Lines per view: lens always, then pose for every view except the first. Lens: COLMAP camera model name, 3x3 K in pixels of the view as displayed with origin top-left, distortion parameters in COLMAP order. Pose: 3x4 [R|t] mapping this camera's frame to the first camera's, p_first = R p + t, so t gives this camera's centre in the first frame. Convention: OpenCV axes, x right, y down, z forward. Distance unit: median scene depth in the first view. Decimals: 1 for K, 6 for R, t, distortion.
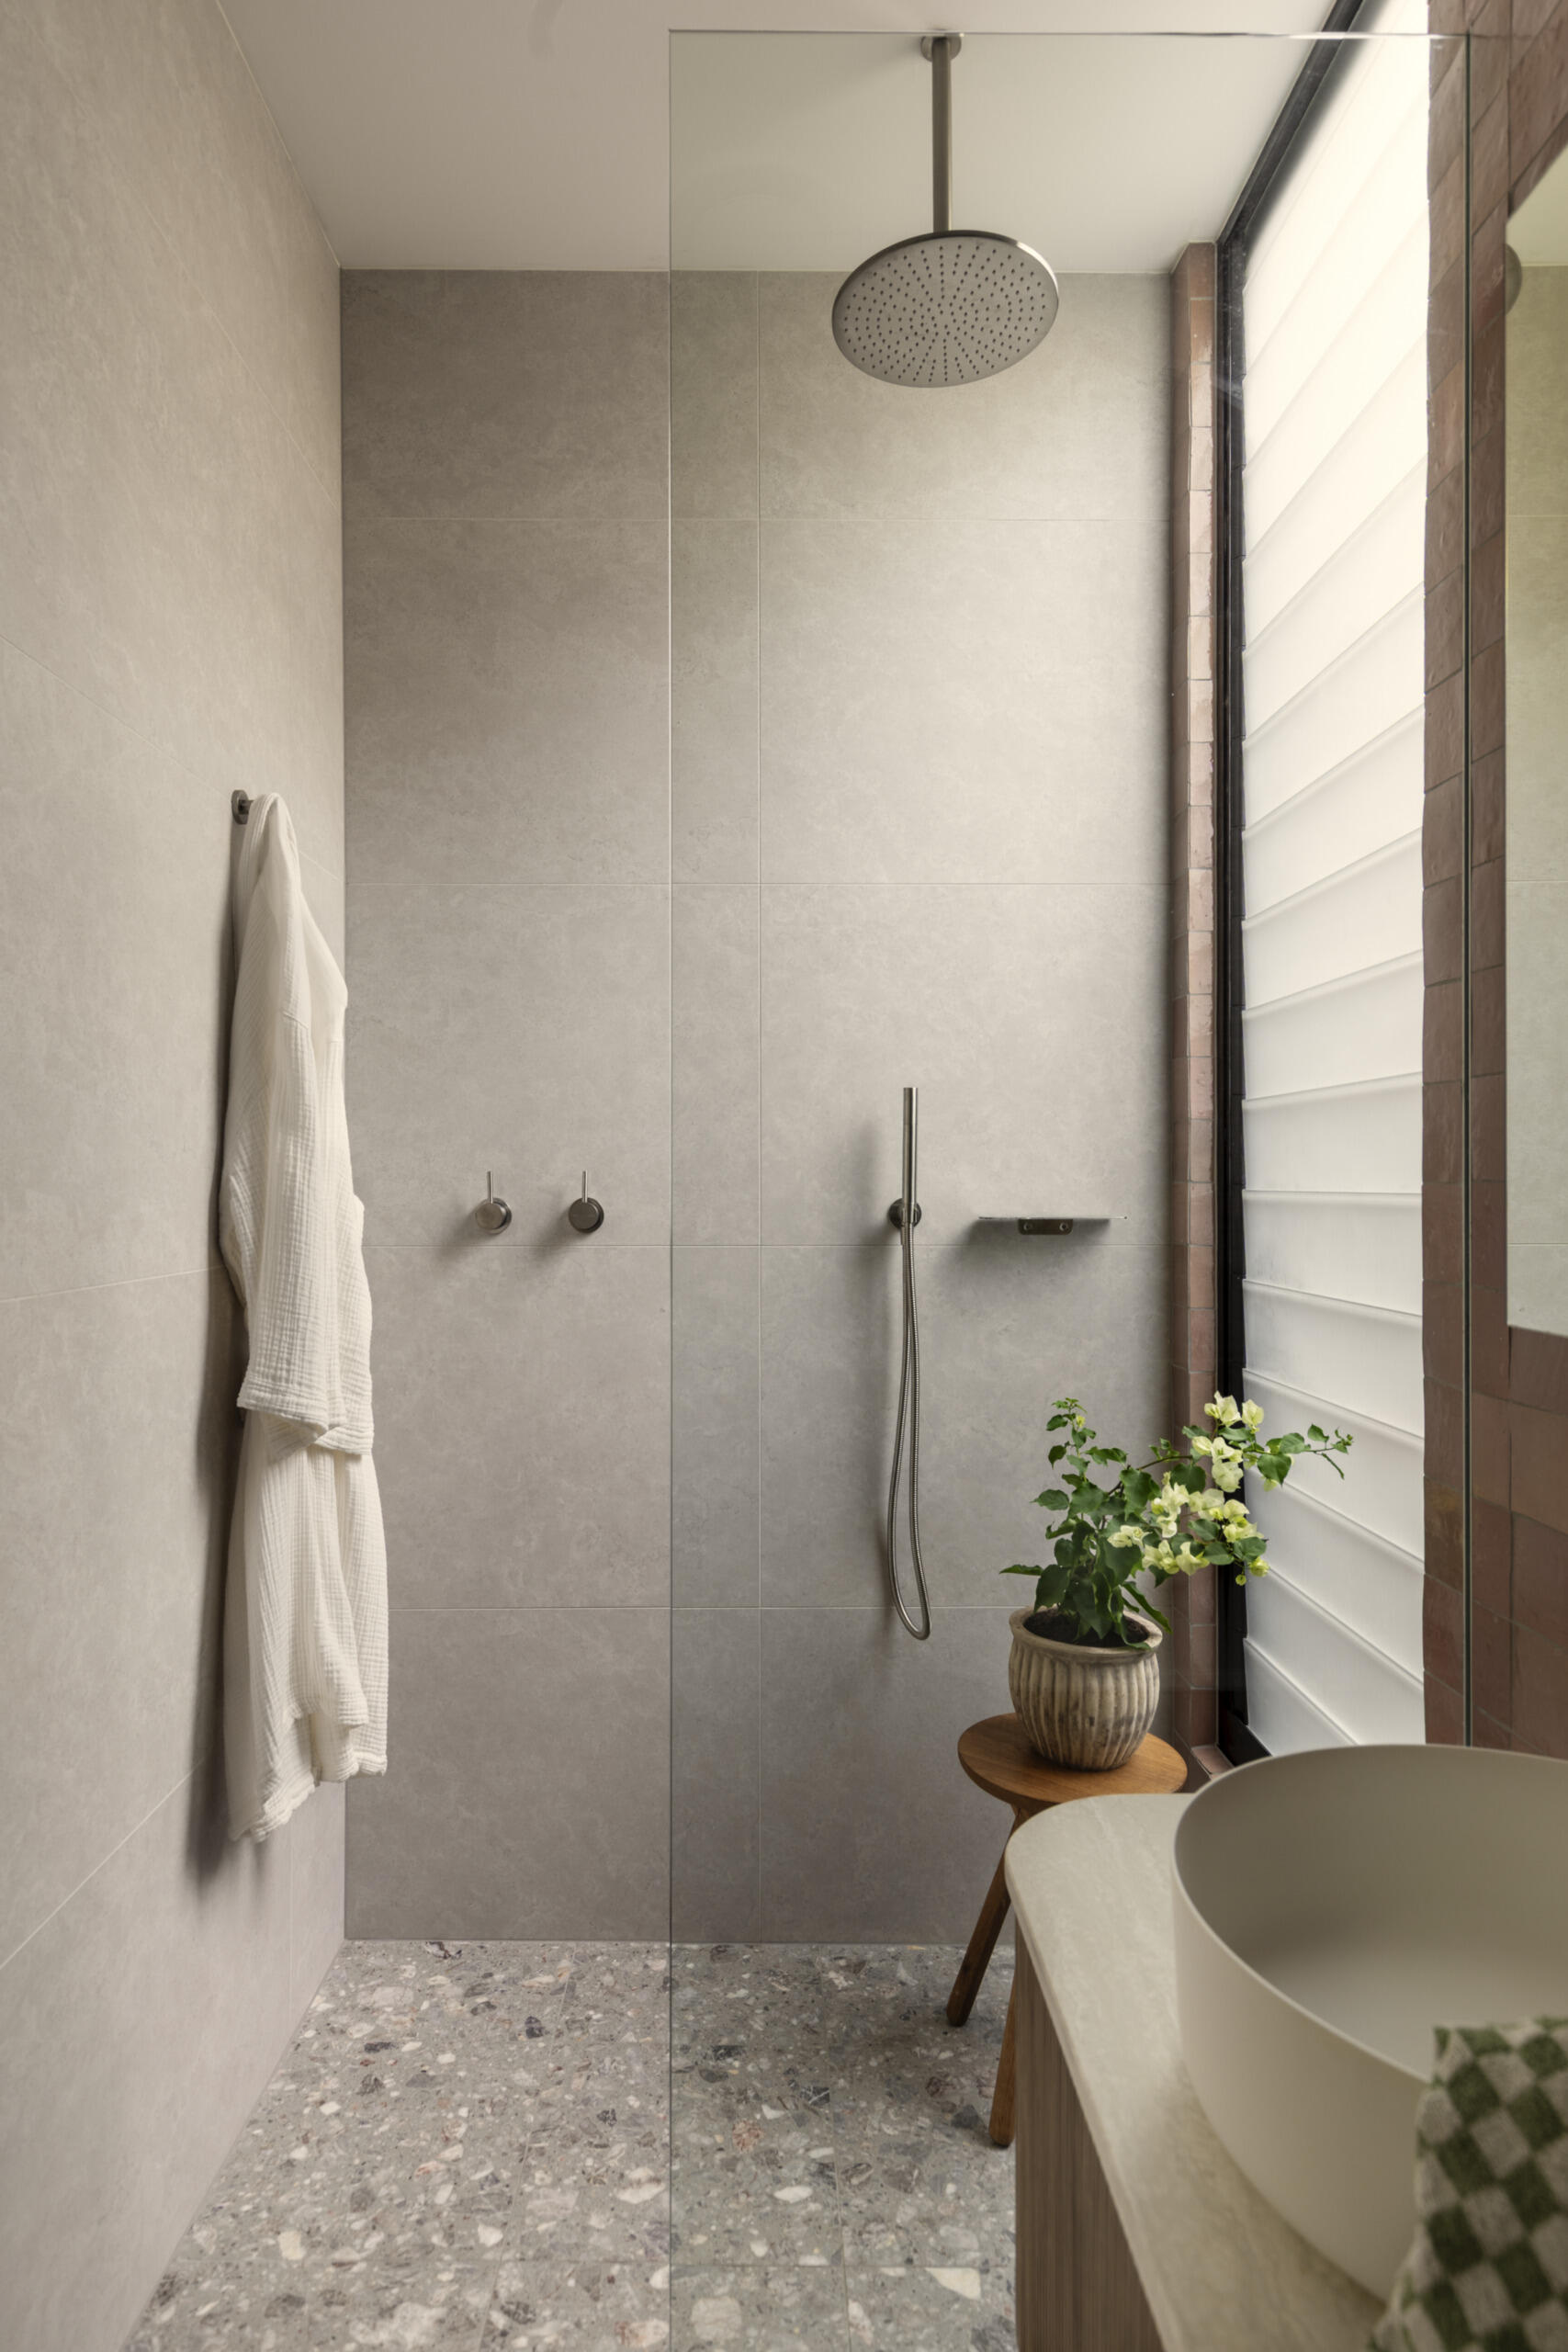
lens RADIAL K [[1368.3, 0, 862.4], [0, 1368.3, 1201.7], [0, 0, 1]] dist [0.013849, 0.000316]
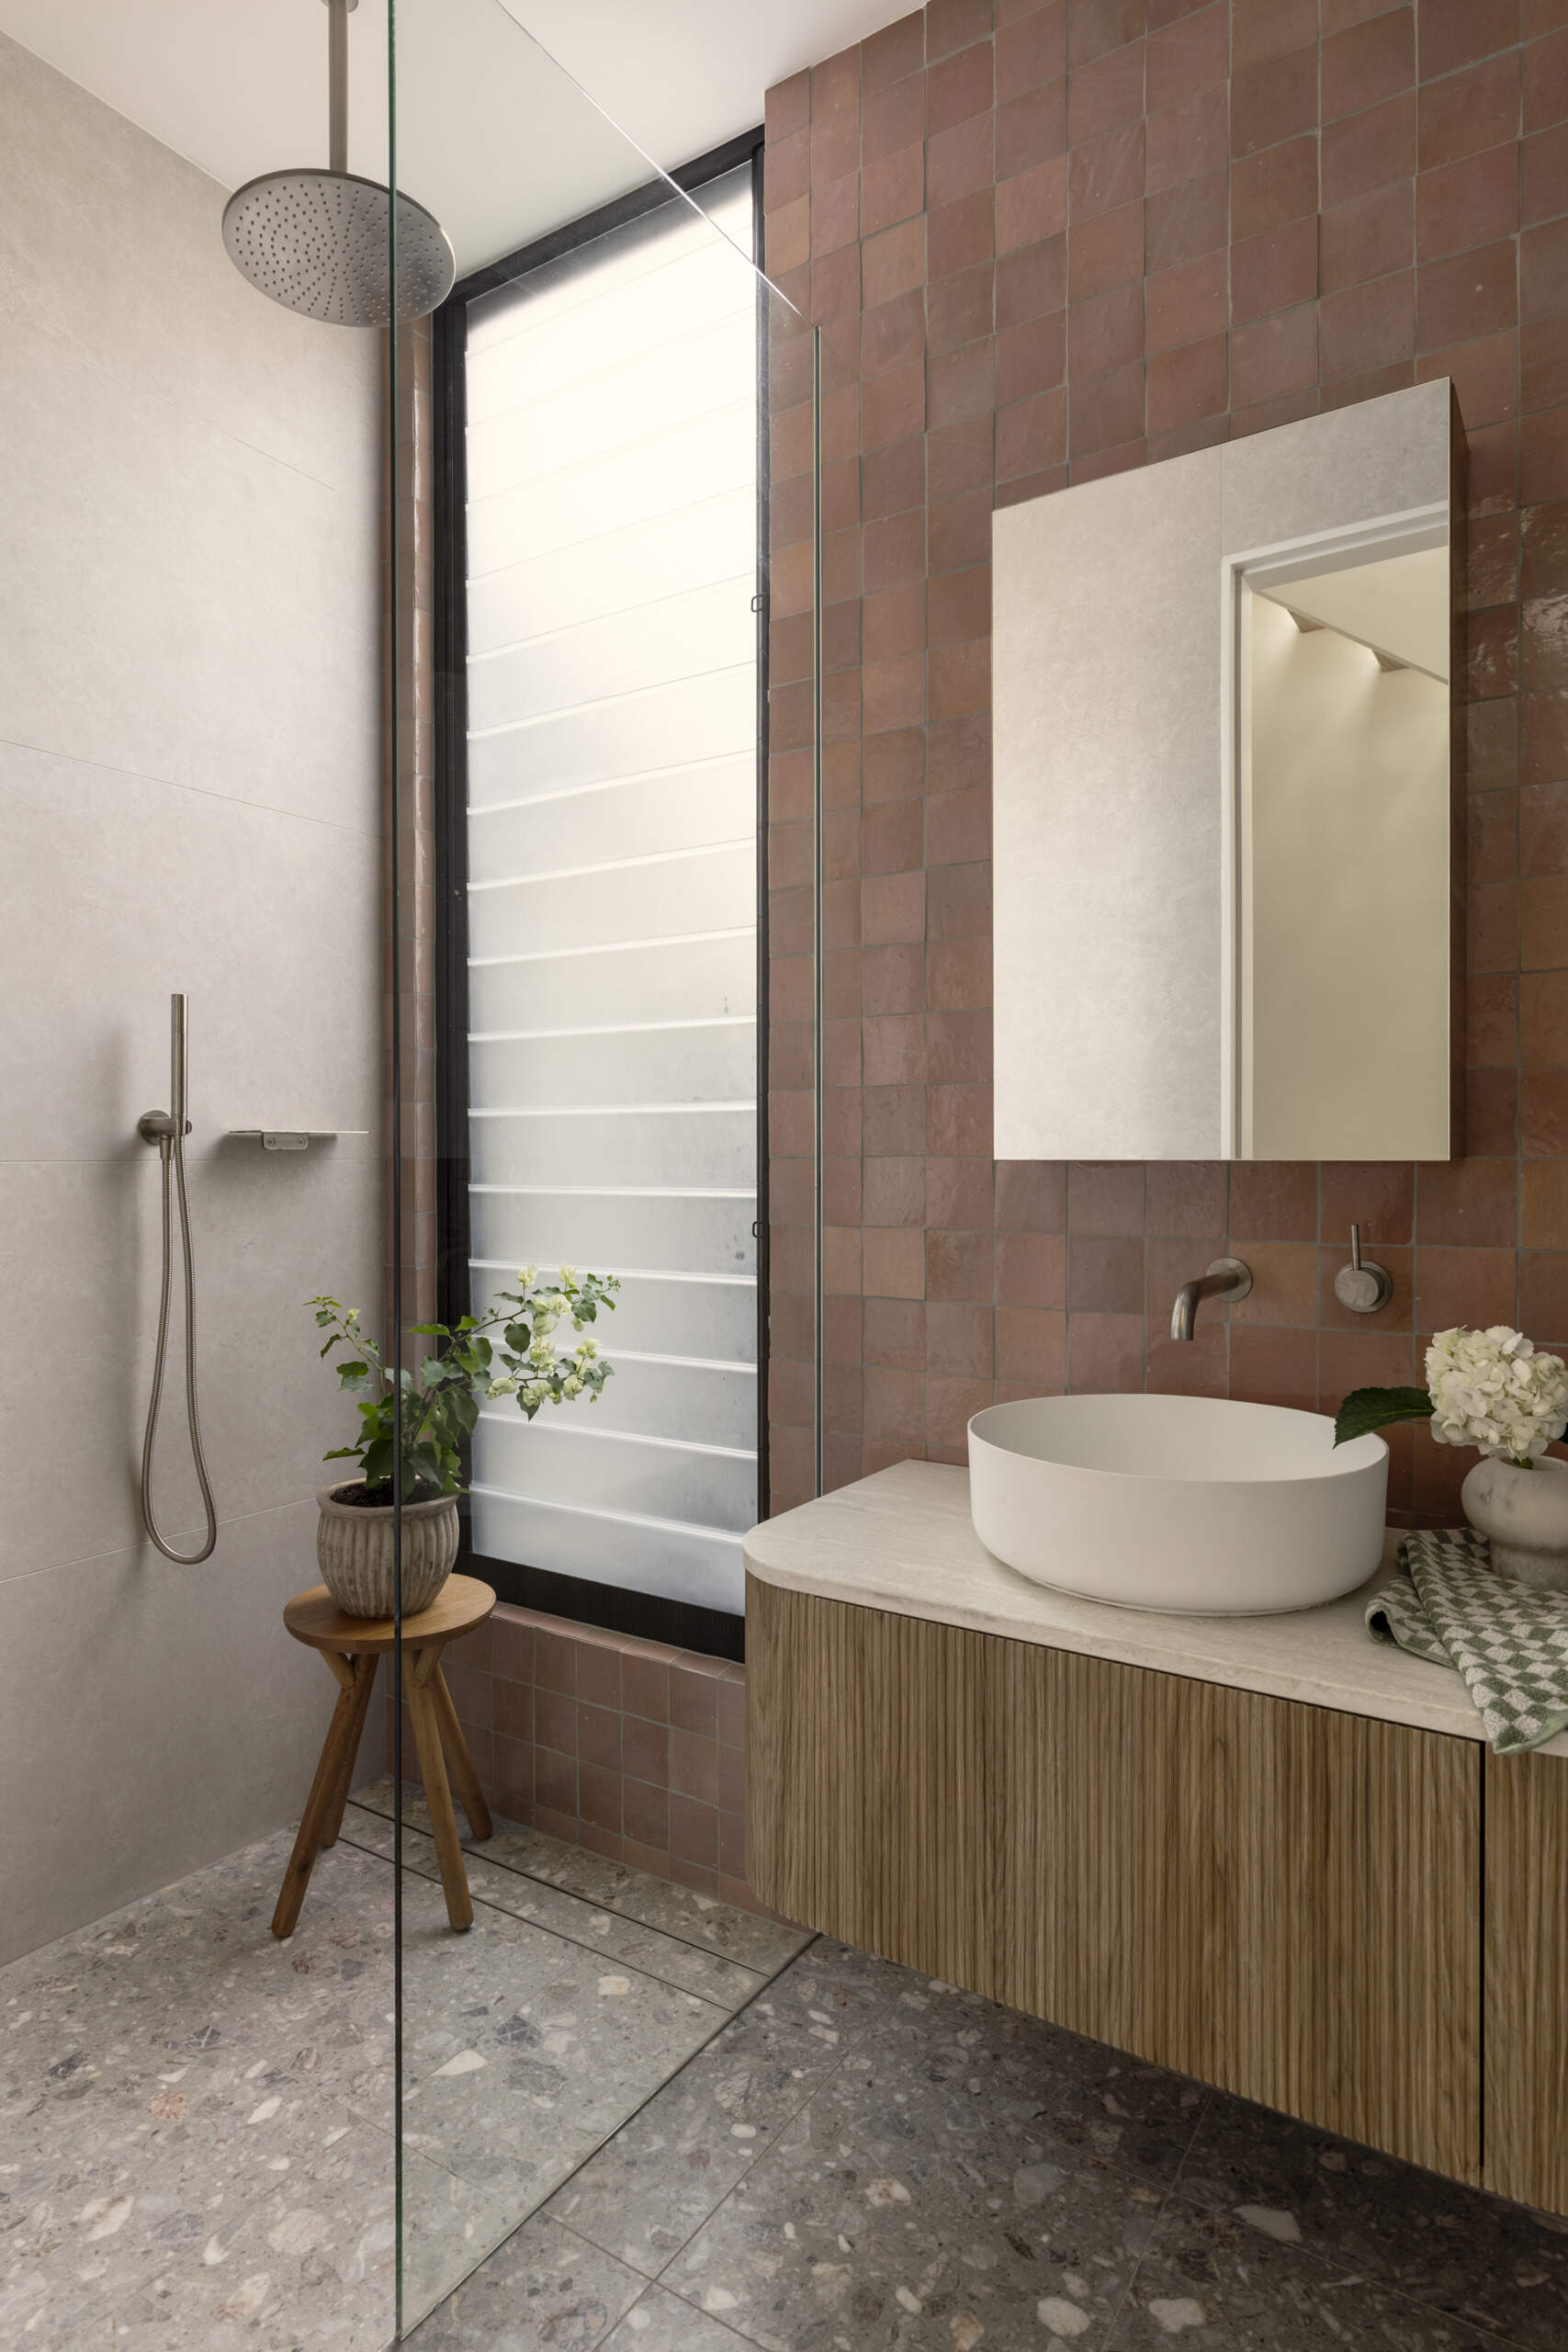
lens RADIAL K [[1214.3, 0, 808.3], [0, 1214.3, 1177.6], [0, 0, 1]] dist [-0.001015, 0.001857]
pose [[0.576622, -0.023125, 0.816683, -0.442014], [0.016188, 0.999727, 0.016878, 0.041281], [-0.816850, 0.003488, 0.576839, 0.157377]]
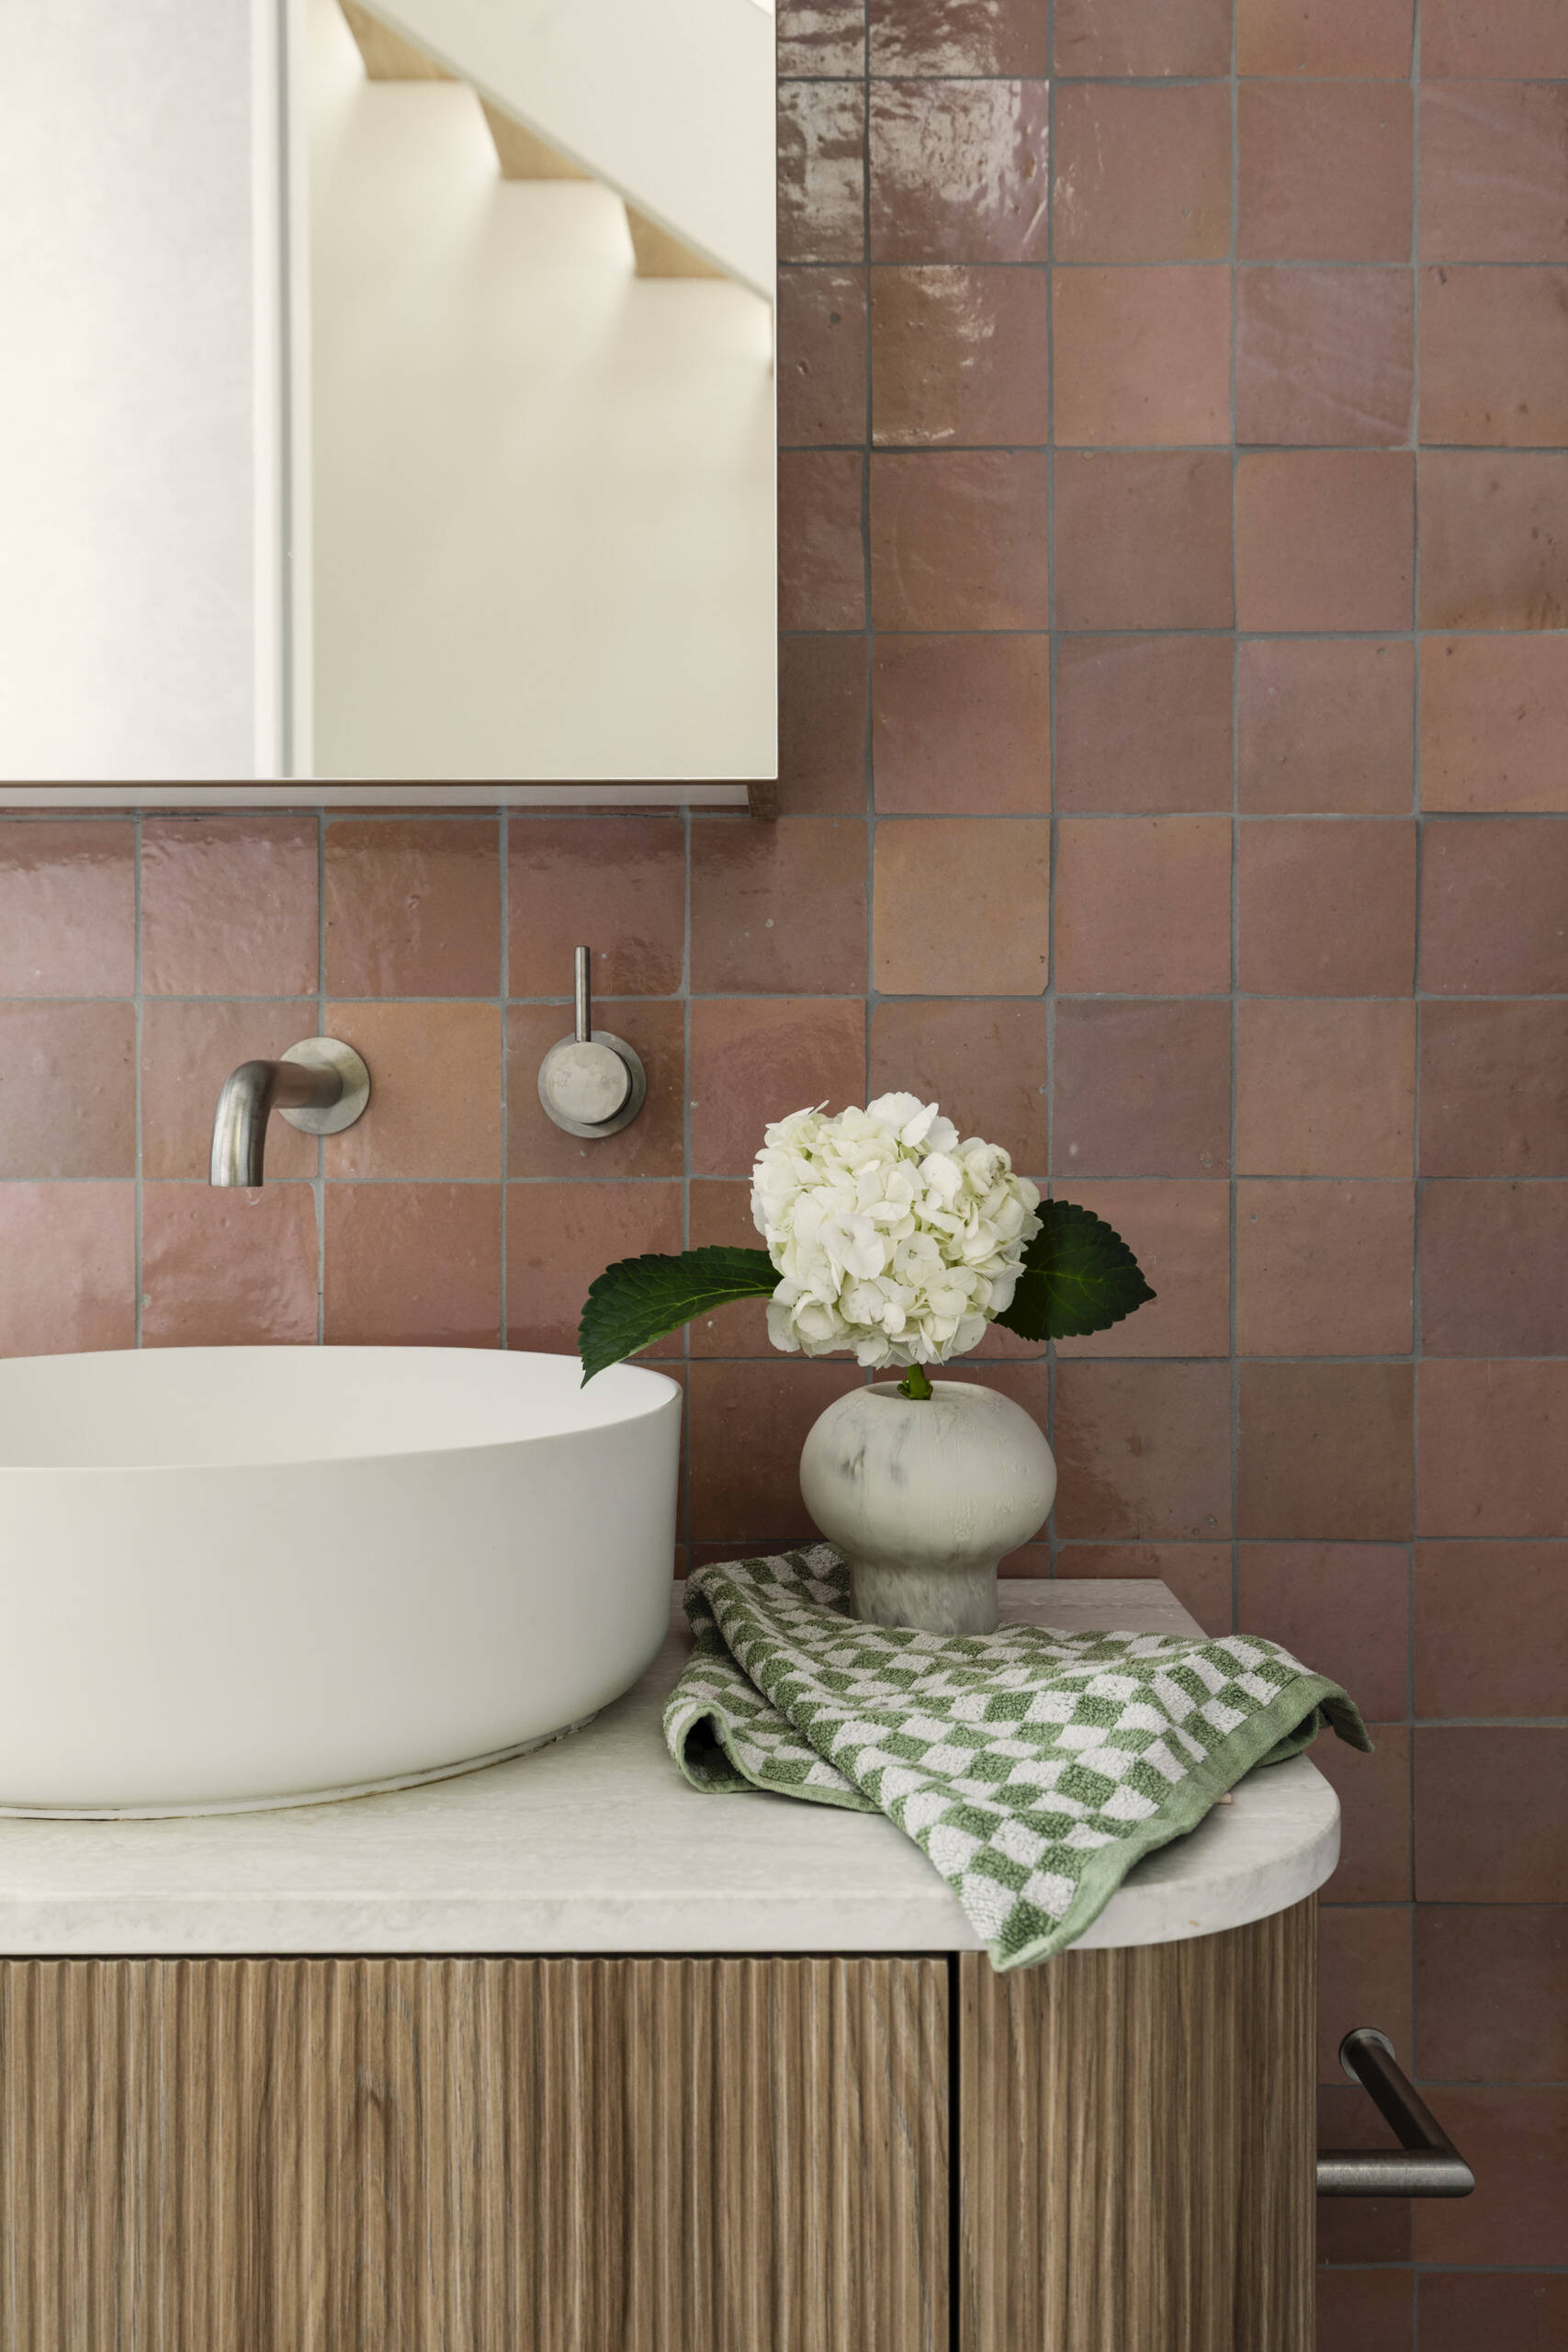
lens RADIAL K [[2133.5, 0, 696.9], [0, 2133.5, 1164.2], [0, 0, 1]] dist [0.003144, 0.013288]
pose [[0.068054, -0.034617, 0.997081, -0.274698], [0.016500, 0.999300, 0.033567, 0.123750], [-0.997545, 0.014167, 0.068577, 0.231491]]
